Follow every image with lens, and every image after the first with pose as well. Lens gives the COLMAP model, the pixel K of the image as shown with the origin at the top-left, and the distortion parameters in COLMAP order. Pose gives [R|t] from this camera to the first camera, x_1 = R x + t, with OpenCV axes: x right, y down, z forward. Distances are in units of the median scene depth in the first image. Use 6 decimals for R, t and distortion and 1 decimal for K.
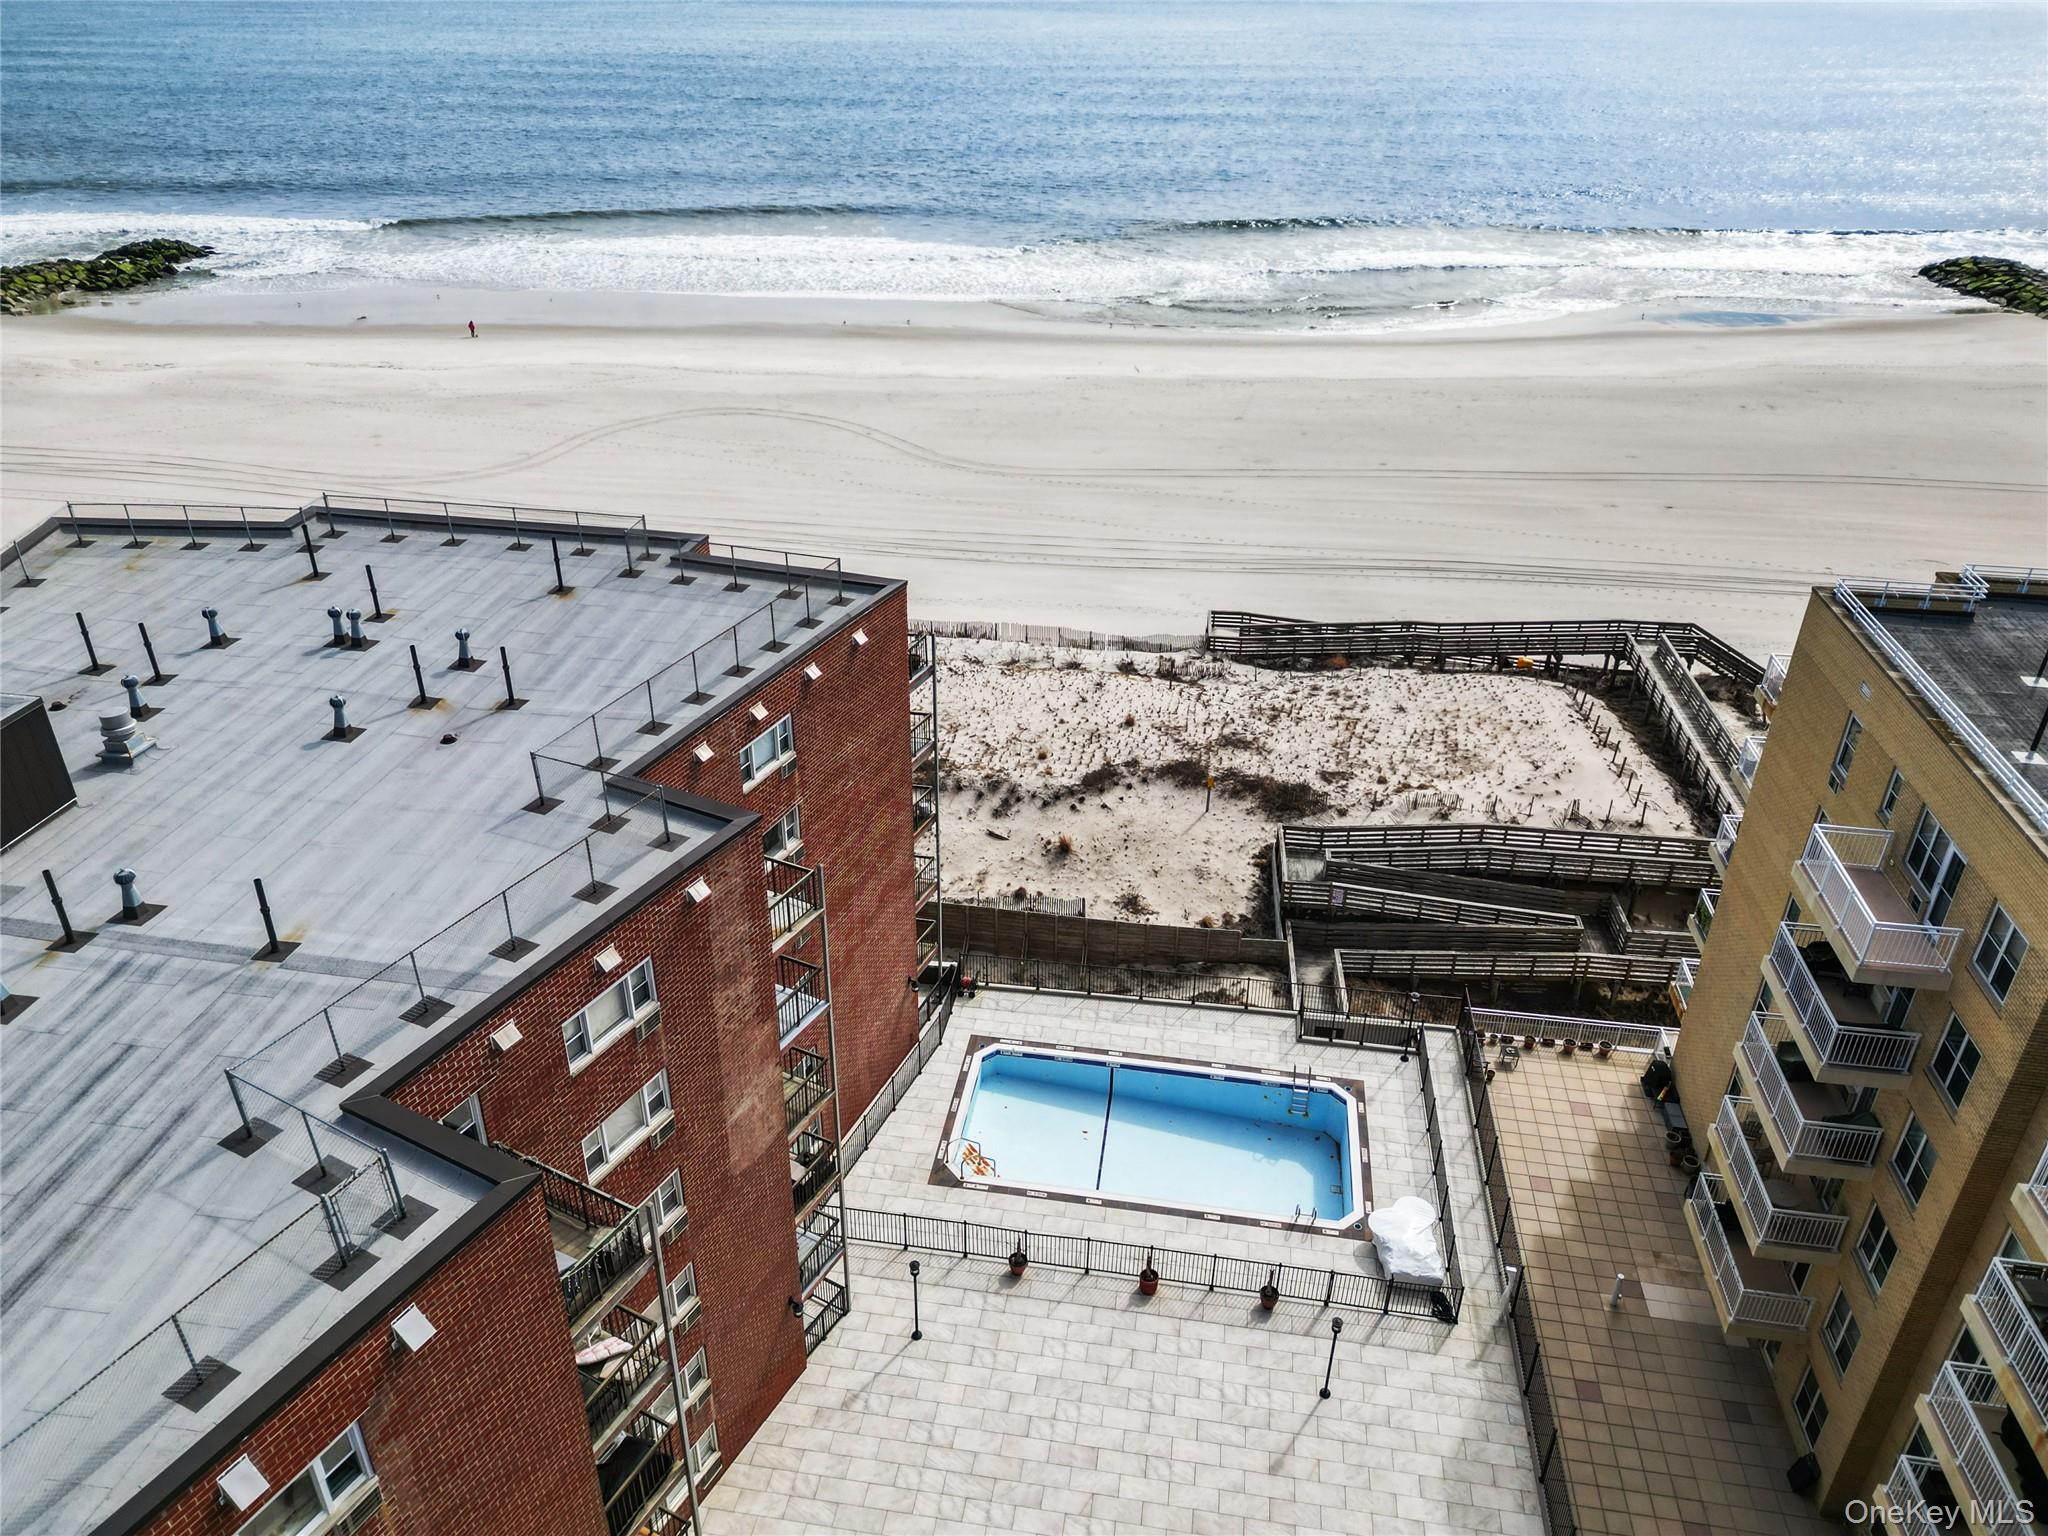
lens RADIAL K [[1433.0, 0, 1021.5], [0, 1433.0, 763.7], [0, 0, 1]] dist [0.067997, -0.053412]
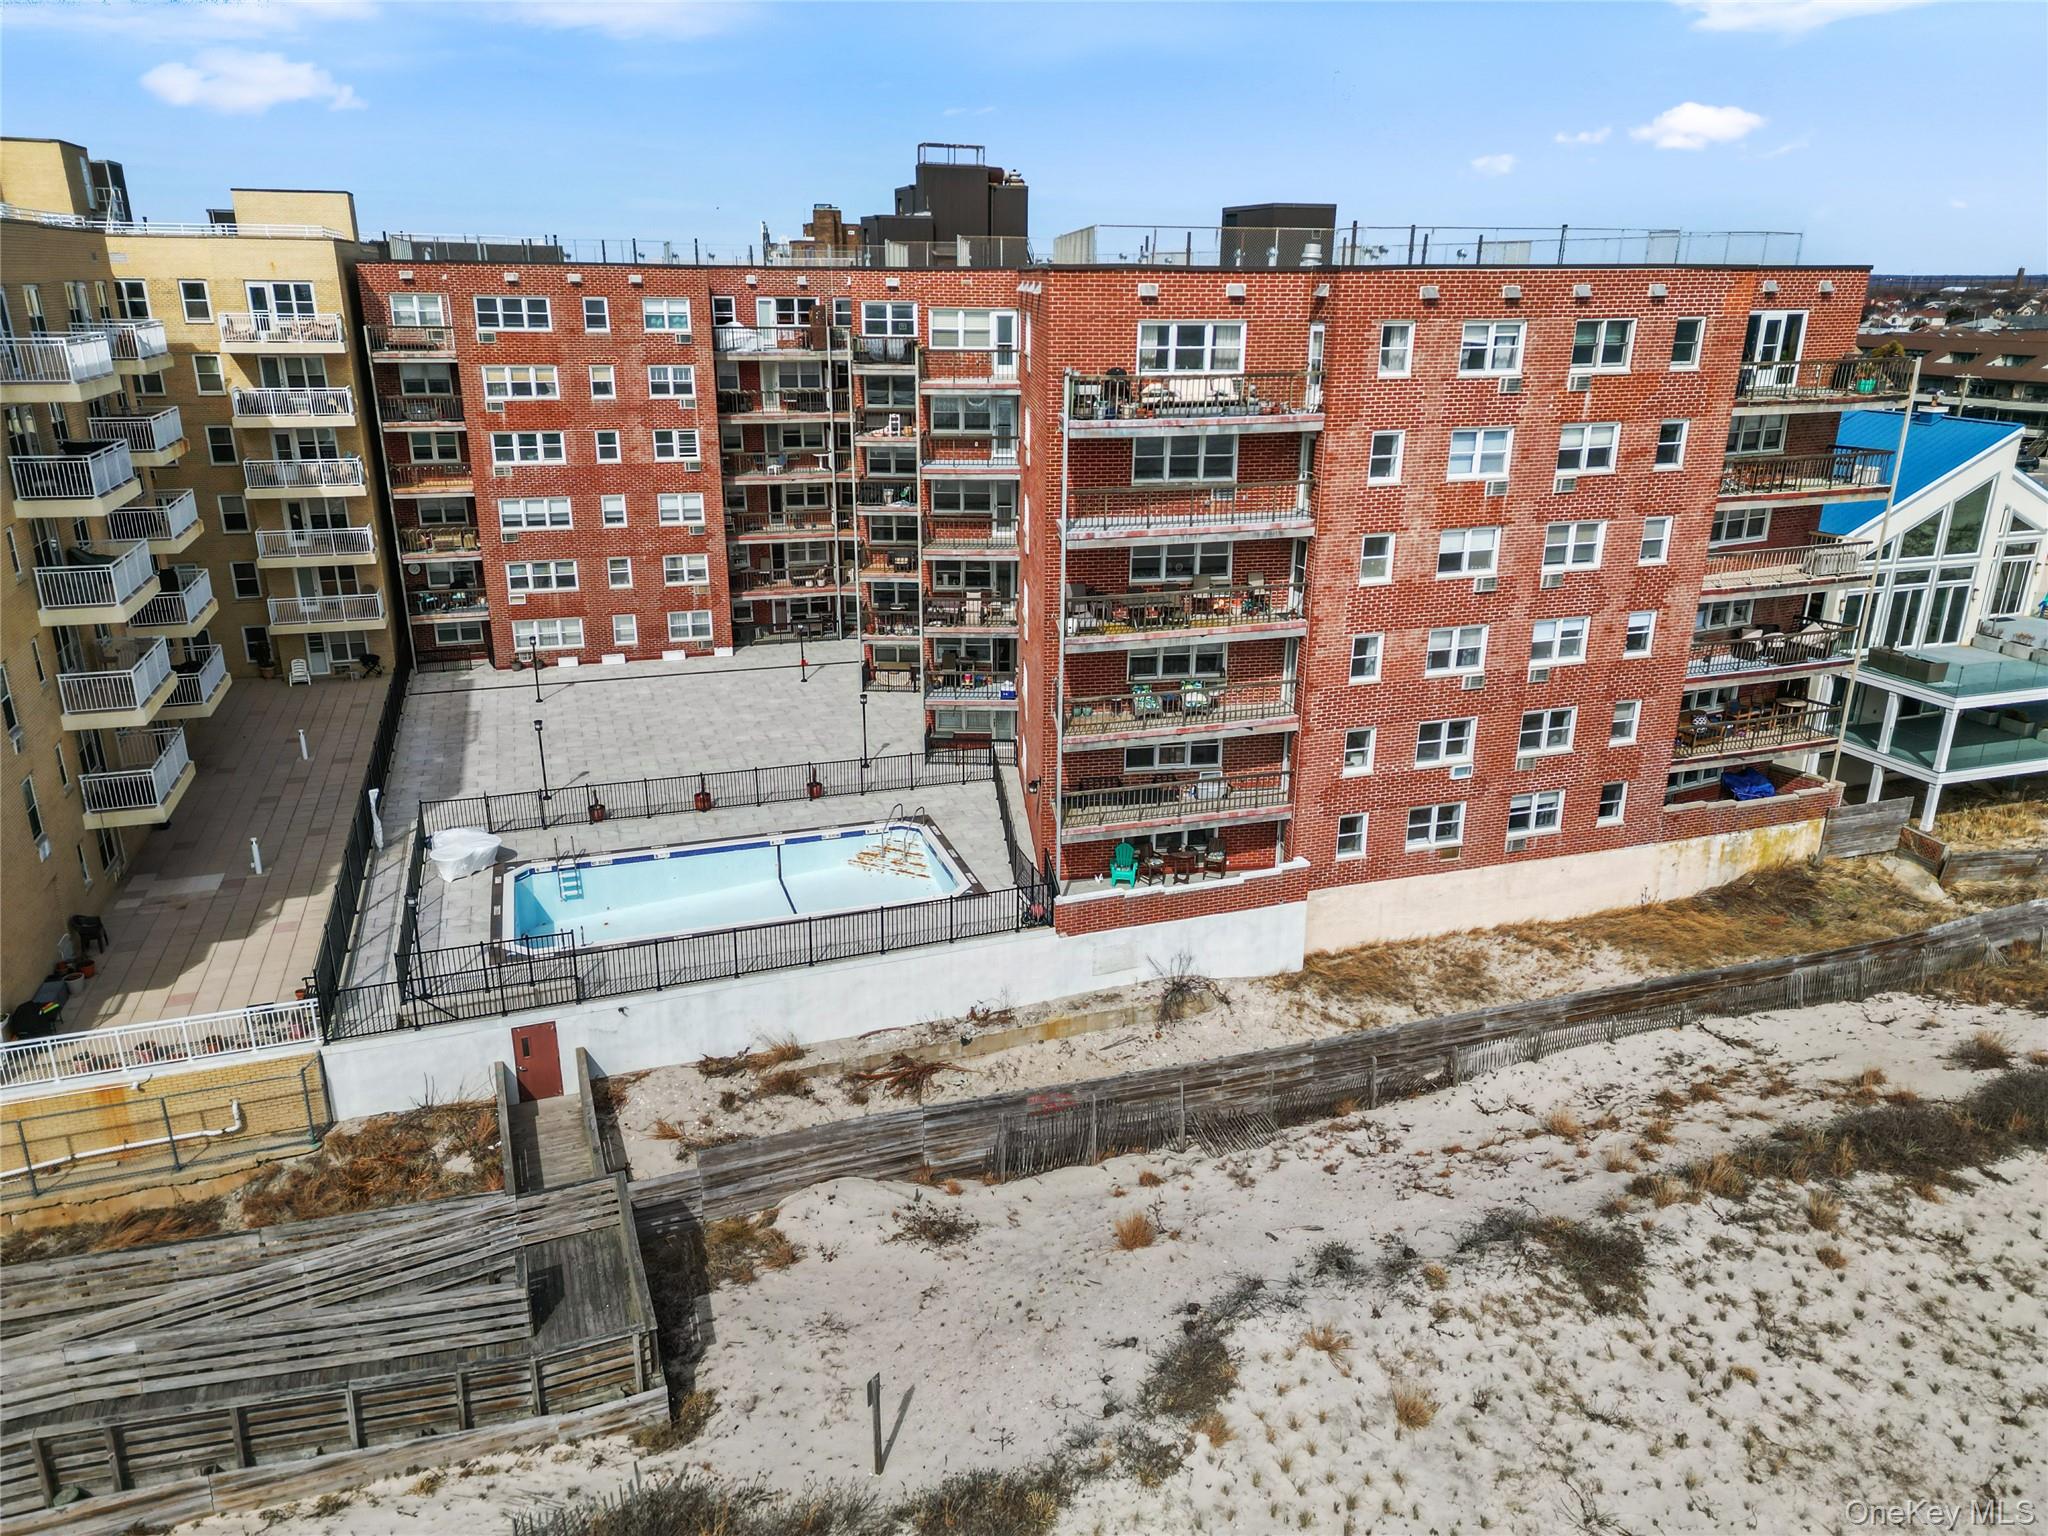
lens RADIAL K [[1433.0, 0, 1021.5], [0, 1433.0, 763.7], [0, 0, 1]] dist [0.067997, -0.053412]
pose [[-0.888416, 0.130335, -0.440148, 0.232028], [-0.238212, 0.688734, 0.684763, -0.330803], [0.392394, 0.713203, -0.580834, 1.107176]]
